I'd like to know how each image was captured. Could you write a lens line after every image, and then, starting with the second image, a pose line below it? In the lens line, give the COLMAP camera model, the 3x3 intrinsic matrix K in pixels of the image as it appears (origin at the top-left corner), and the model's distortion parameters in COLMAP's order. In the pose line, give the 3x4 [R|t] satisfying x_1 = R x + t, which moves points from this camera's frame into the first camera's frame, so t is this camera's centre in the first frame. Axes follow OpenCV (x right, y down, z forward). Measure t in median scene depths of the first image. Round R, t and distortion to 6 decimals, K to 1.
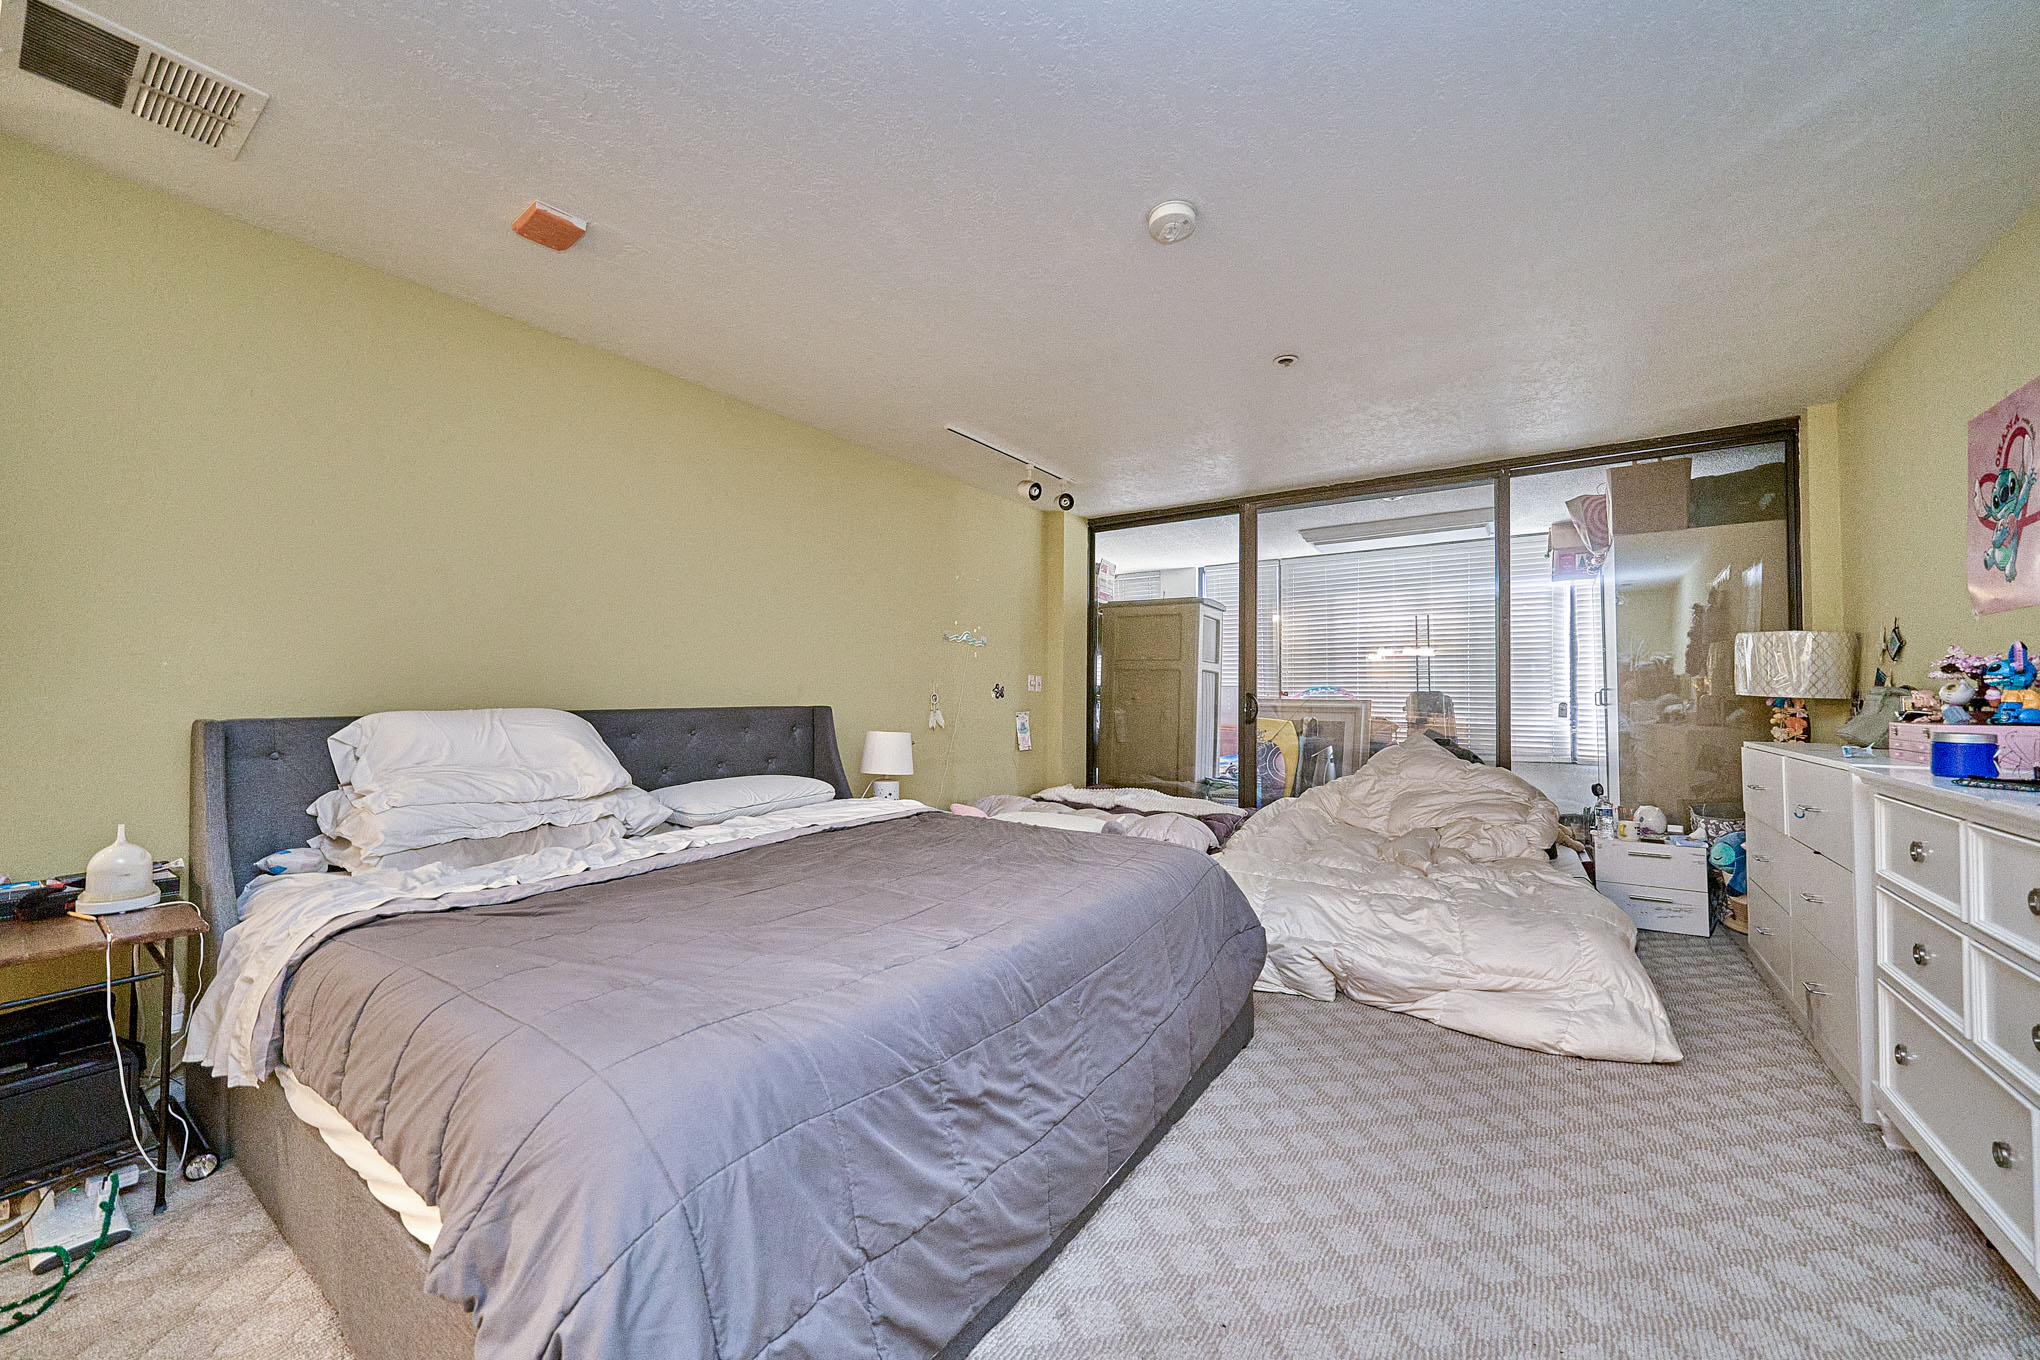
lens RADIAL K [[762.0, 0, 1020.0], [0, 762.0, 680.0], [0, 0, 1]] dist [0.000373, -0.002843]
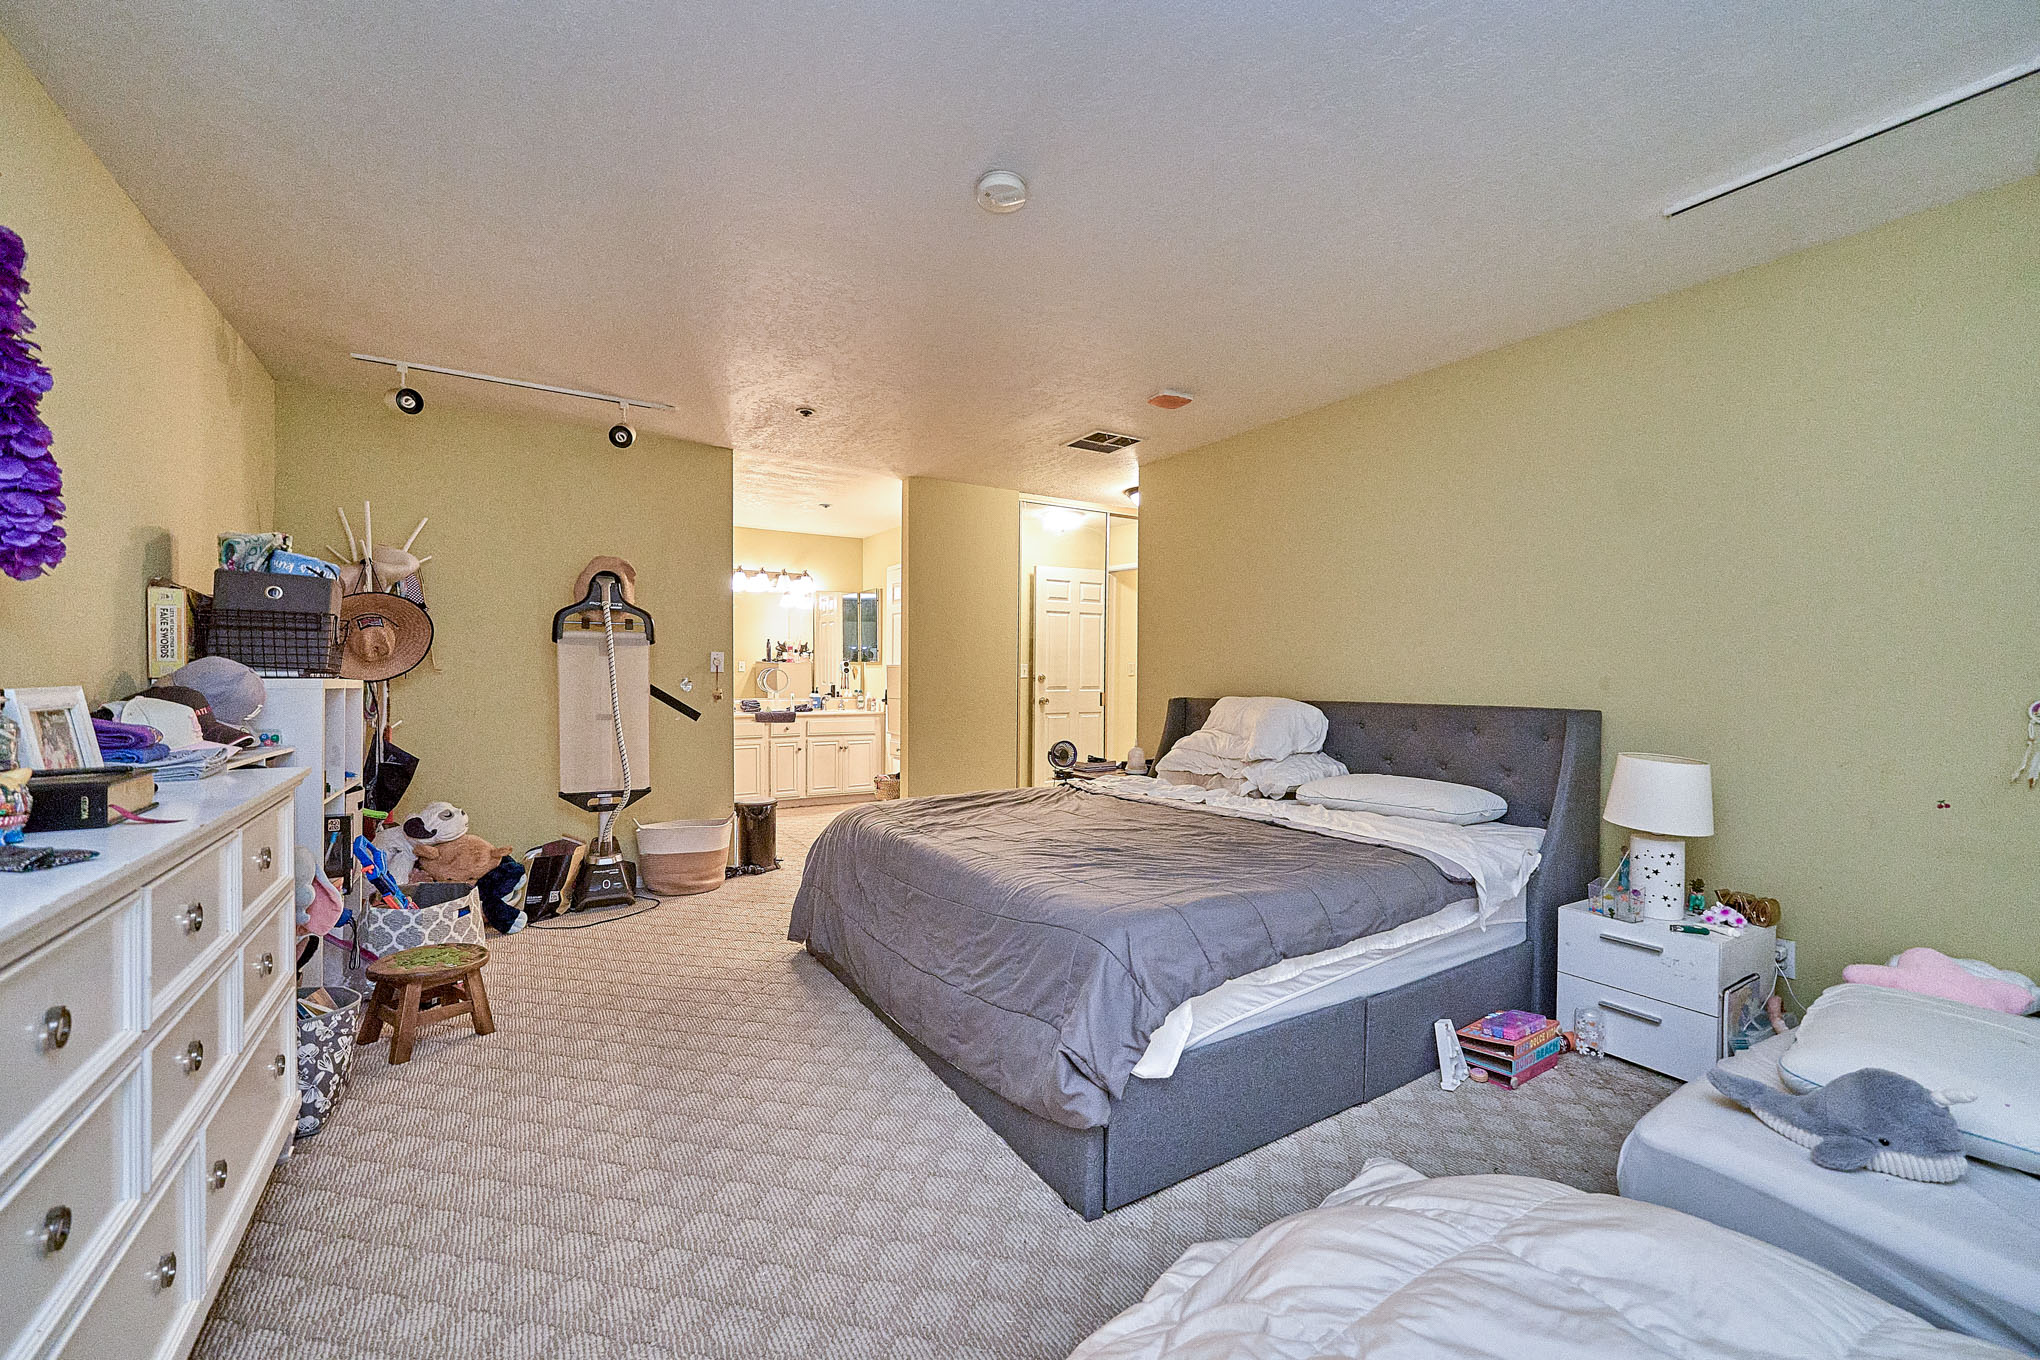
lens RADIAL K [[762.0, 0, 1020.0], [0, 762.0, 680.0], [0, 0, 1]] dist [0.000373, -0.002843]
pose [[-0.358586, -0.004768, -0.933485, 0.591815], [0.004626, 0.999966, -0.006885, 0.007367], [0.933485, -0.006787, -0.358551, 0.739628]]
